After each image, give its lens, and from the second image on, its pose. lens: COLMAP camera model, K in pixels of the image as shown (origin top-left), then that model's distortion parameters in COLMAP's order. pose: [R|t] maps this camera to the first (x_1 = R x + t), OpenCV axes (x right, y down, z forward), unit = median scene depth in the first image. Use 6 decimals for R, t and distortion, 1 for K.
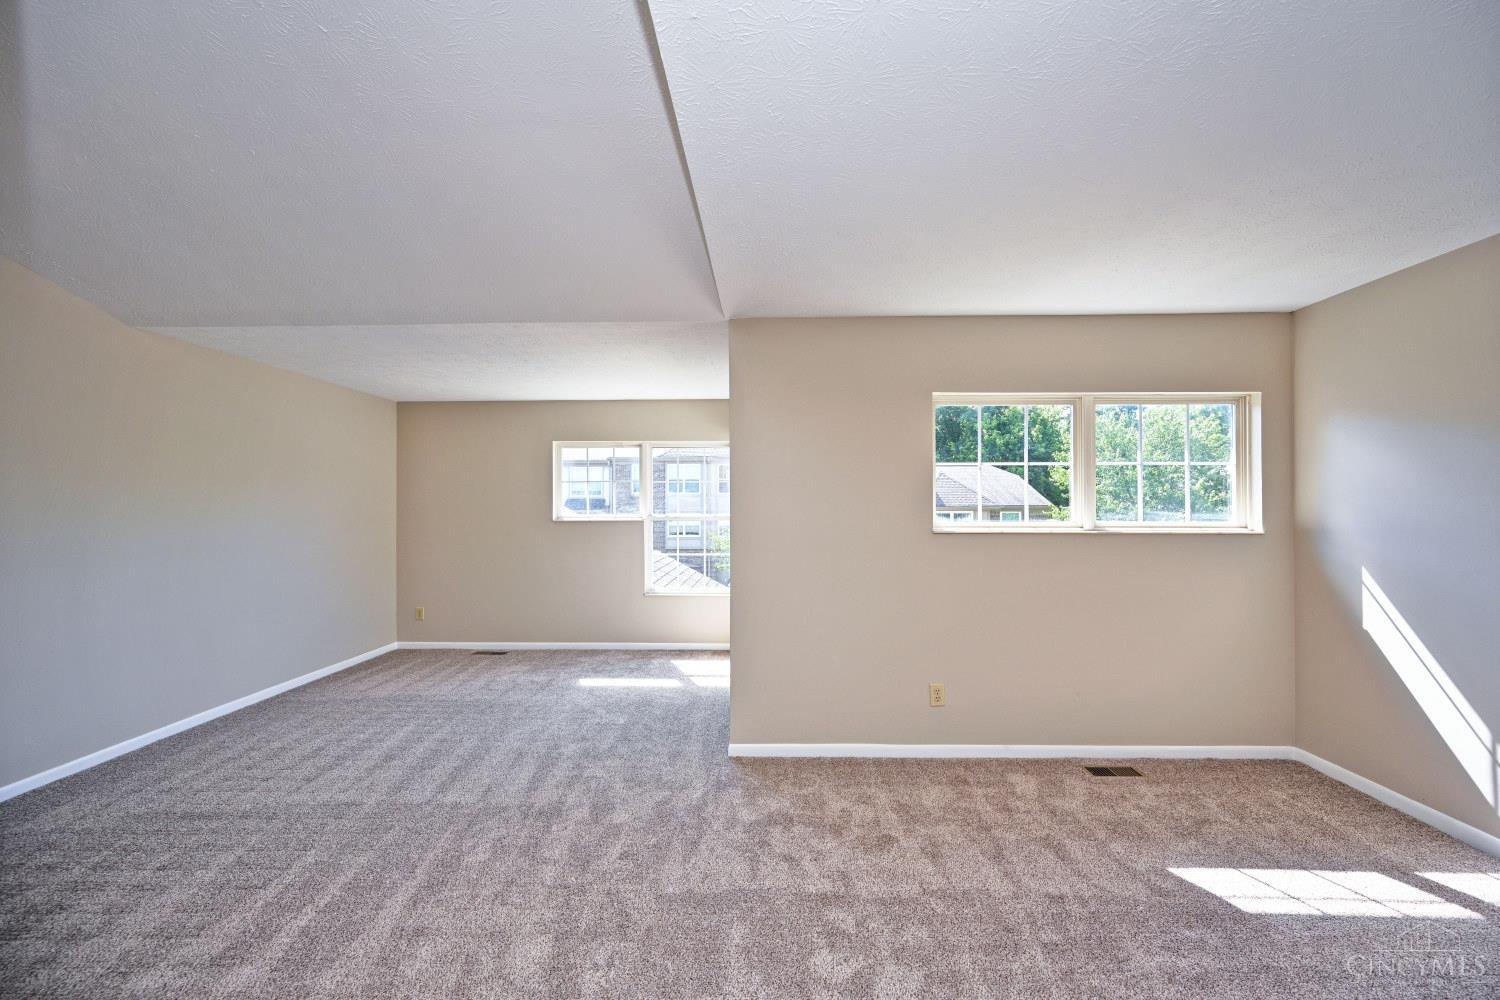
lens RADIAL K [[598.4, 0, 746.3], [0, 598.4, 504.5], [0, 0, 1]] dist [0.001474, -0.007003]
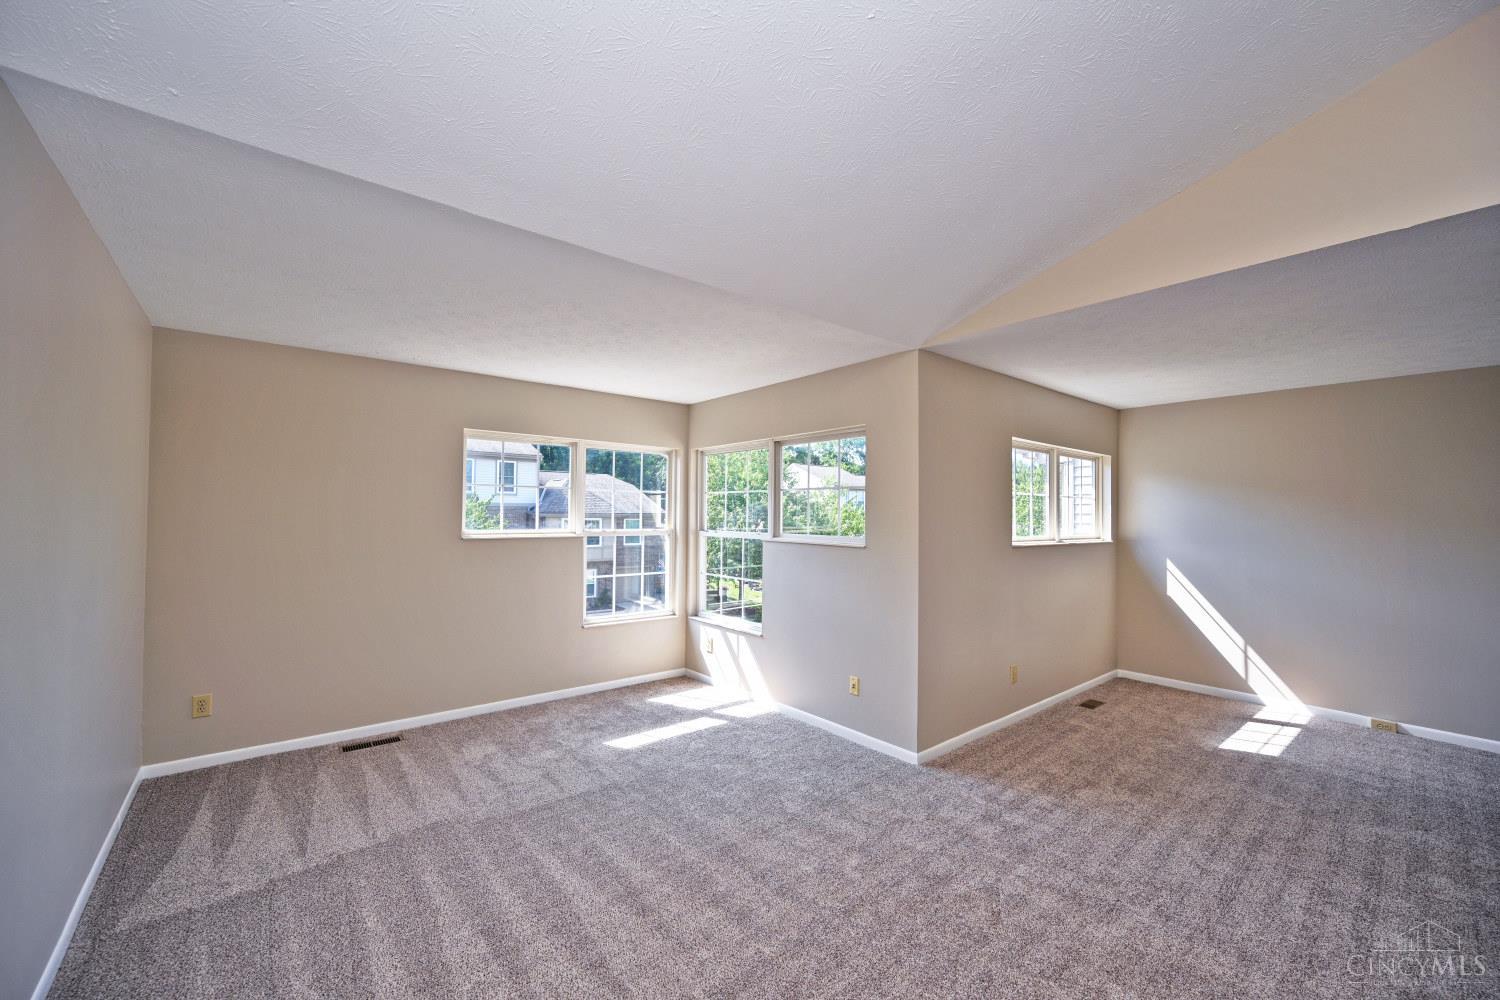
lens RADIAL K [[611.1, 0, 754.9], [0, 611.1, 499.5], [0, 0, 1]] dist [0.002075, 0.000592]
pose [[0.747234, 0.026768, 0.664022, -0.945450], [-0.016007, 0.999624, -0.022284, -0.015105], [-0.664369, 0.006022, 0.747381, 0.377453]]
